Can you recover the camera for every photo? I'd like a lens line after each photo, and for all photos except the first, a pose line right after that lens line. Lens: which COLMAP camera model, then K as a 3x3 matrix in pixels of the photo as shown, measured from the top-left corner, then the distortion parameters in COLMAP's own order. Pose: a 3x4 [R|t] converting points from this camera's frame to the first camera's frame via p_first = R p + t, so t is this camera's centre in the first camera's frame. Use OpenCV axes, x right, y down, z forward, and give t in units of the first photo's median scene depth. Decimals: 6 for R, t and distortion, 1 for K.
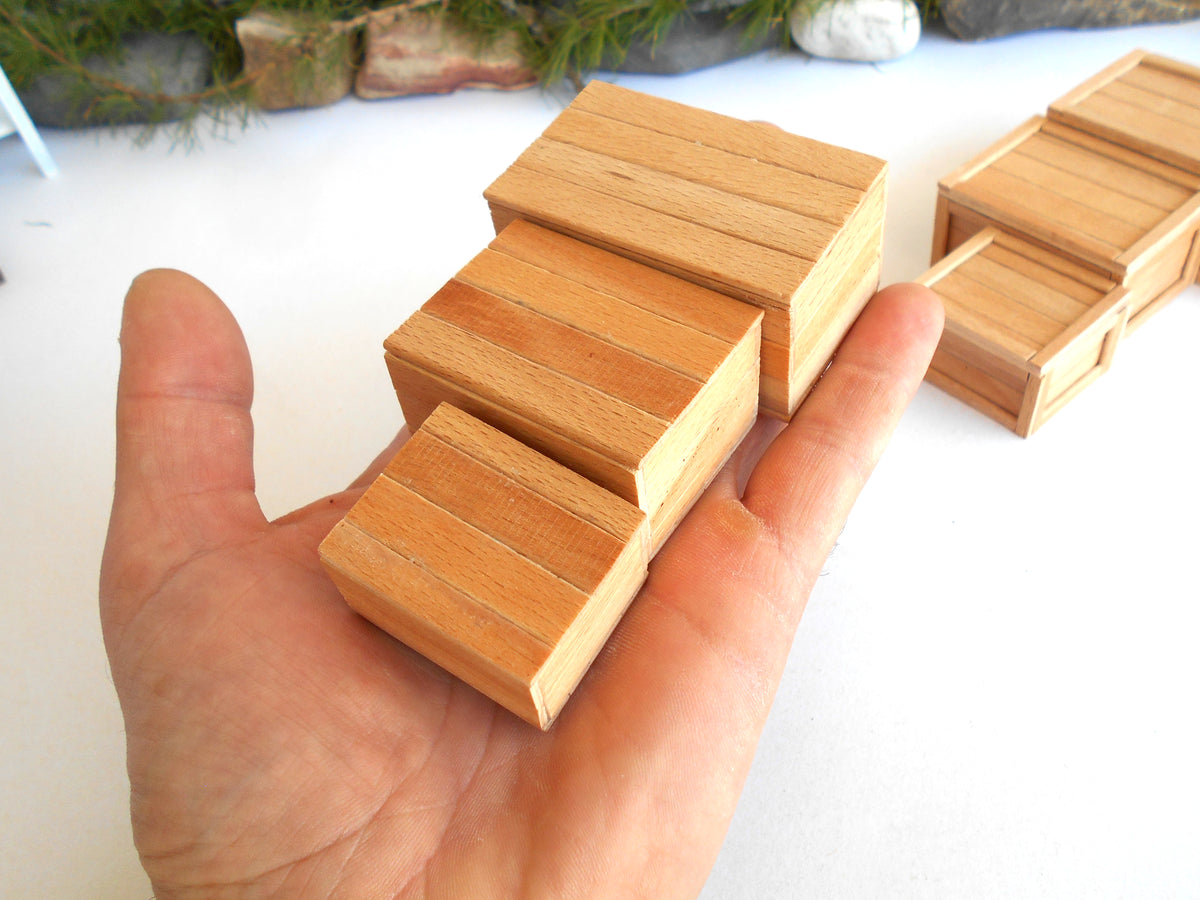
lens RADIAL K [[1042.8, 0, 597.6], [0, 1042.8, 445.4], [0, 0, 1]] dist [-0.016579, 0.013867]
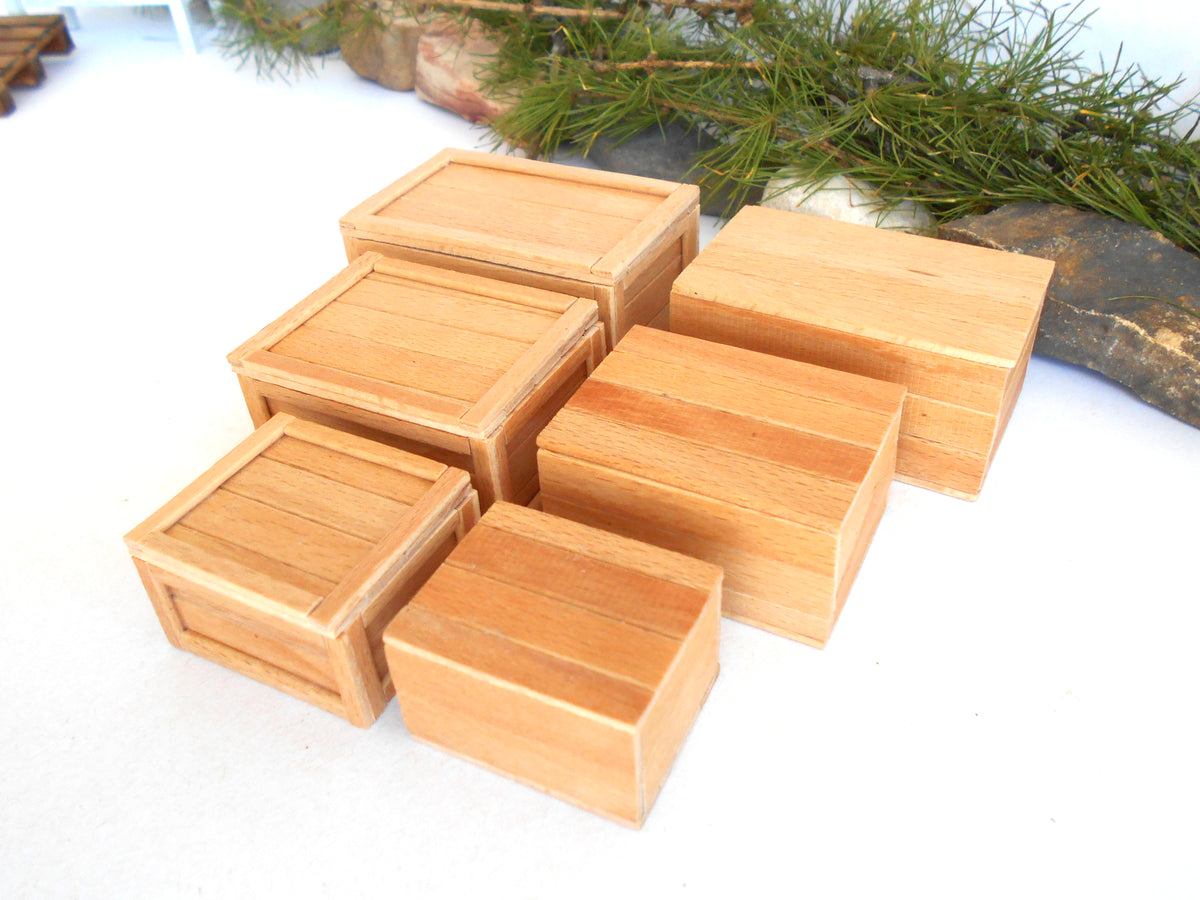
lens RADIAL K [[1042.8, 0, 598.8], [0, 1042.8, 442.2], [0, 0, 1]] dist [-0.016579, 0.013867]
pose [[0.702004, 0.509777, -0.497311, 0.521235], [-0.551014, 0.831189, 0.074214, -0.247845], [0.451192, 0.221927, 0.864392, 0.367356]]
